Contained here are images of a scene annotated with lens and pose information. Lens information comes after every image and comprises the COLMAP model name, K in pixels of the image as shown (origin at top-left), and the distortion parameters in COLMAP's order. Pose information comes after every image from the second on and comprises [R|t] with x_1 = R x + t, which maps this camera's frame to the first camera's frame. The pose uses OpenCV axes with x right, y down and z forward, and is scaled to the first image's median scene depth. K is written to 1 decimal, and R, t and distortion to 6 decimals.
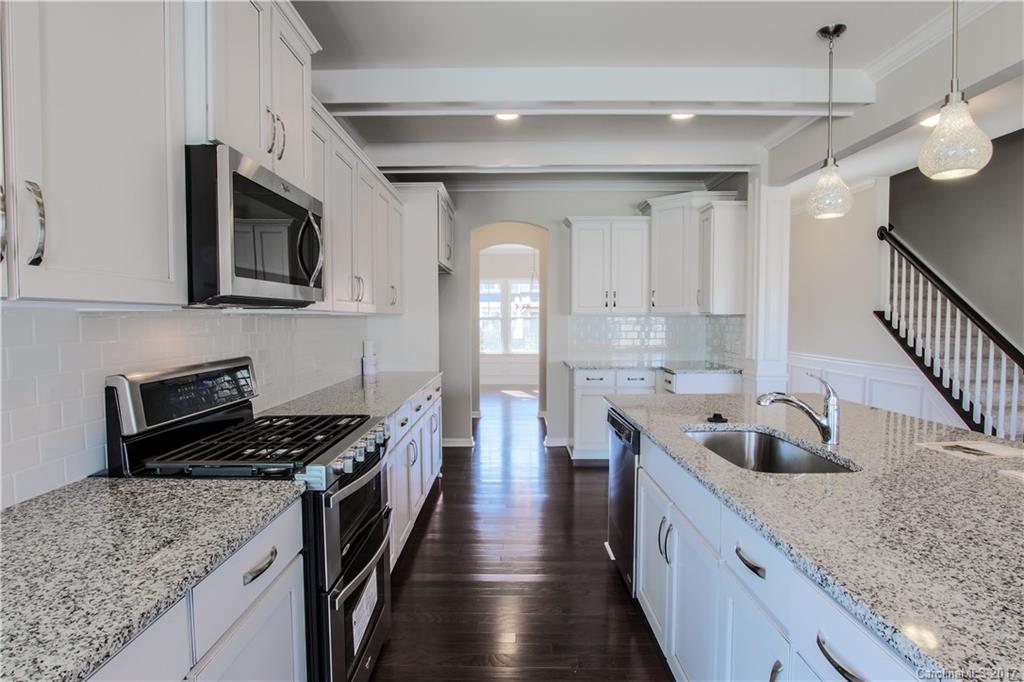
lens RADIAL K [[536.3, 0, 501.2], [0, 536.3, 345.7], [0, 0, 1]] dist [-0.029800, 0.000648]
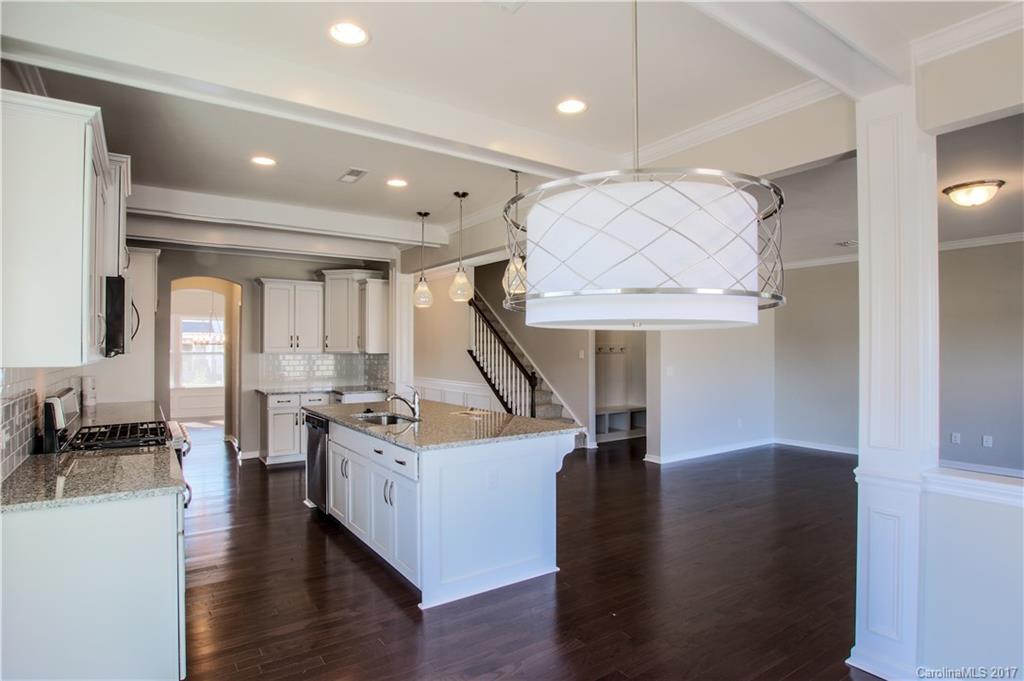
lens RADIAL K [[536.3, 0, 501.2], [0, 536.3, 345.2], [0, 0, 1]] dist [-0.029800, 0.000648]
pose [[0.818018, 0.006833, 0.575152, -0.151142], [0.027198, 0.998351, -0.050543, 0.003806], [-0.574549, 0.056988, 0.816484, -0.414046]]
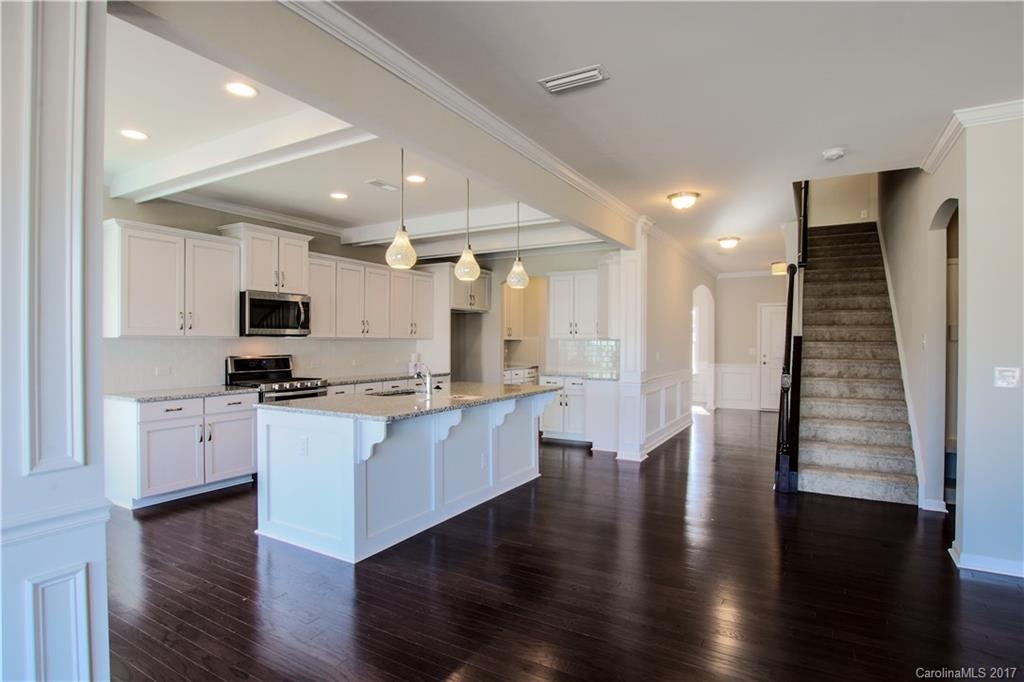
lens RADIAL K [[536.3, 0, 501.2], [0, 536.3, 345.7], [0, 0, 1]] dist [-0.029800, 0.000648]
pose [[0.866887, 0.008662, -0.498430, 0.800397], [-0.030504, 0.998897, -0.035693, 0.017171], [0.497571, 0.046146, 0.866195, -0.359583]]
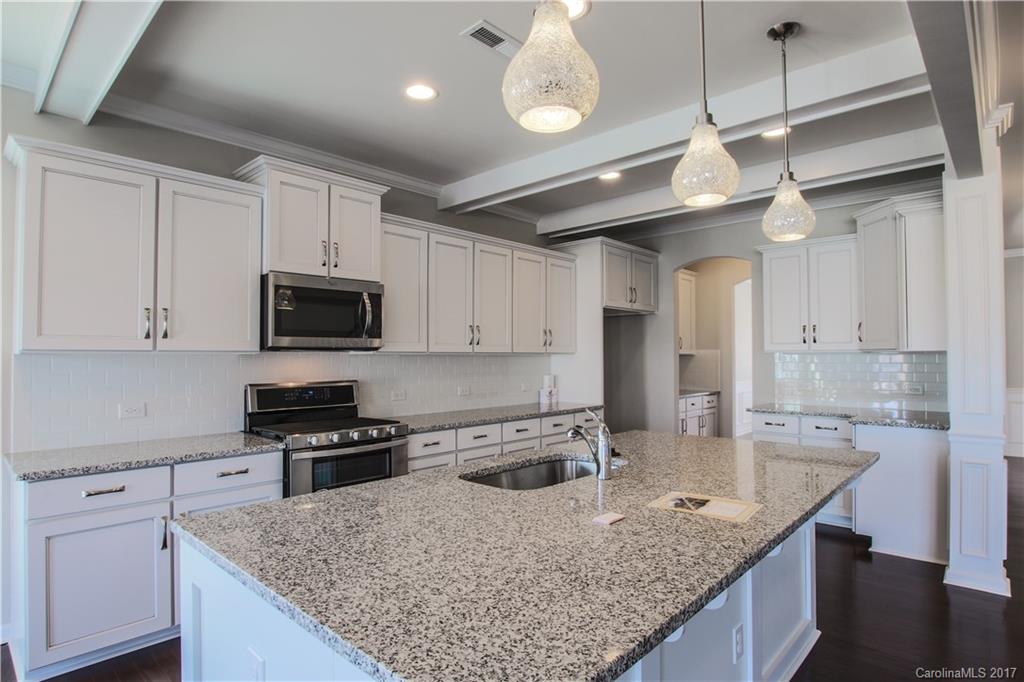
lens RADIAL K [[536.3, 0, 501.2], [0, 536.3, 345.7], [0, 0, 1]] dist [-0.029800, 0.000648]
pose [[0.733142, -0.015979, -0.679888, 0.450102], [-0.032614, 0.997748, -0.058618, -0.001805], [0.679294, 0.065149, 0.730969, 0.033256]]
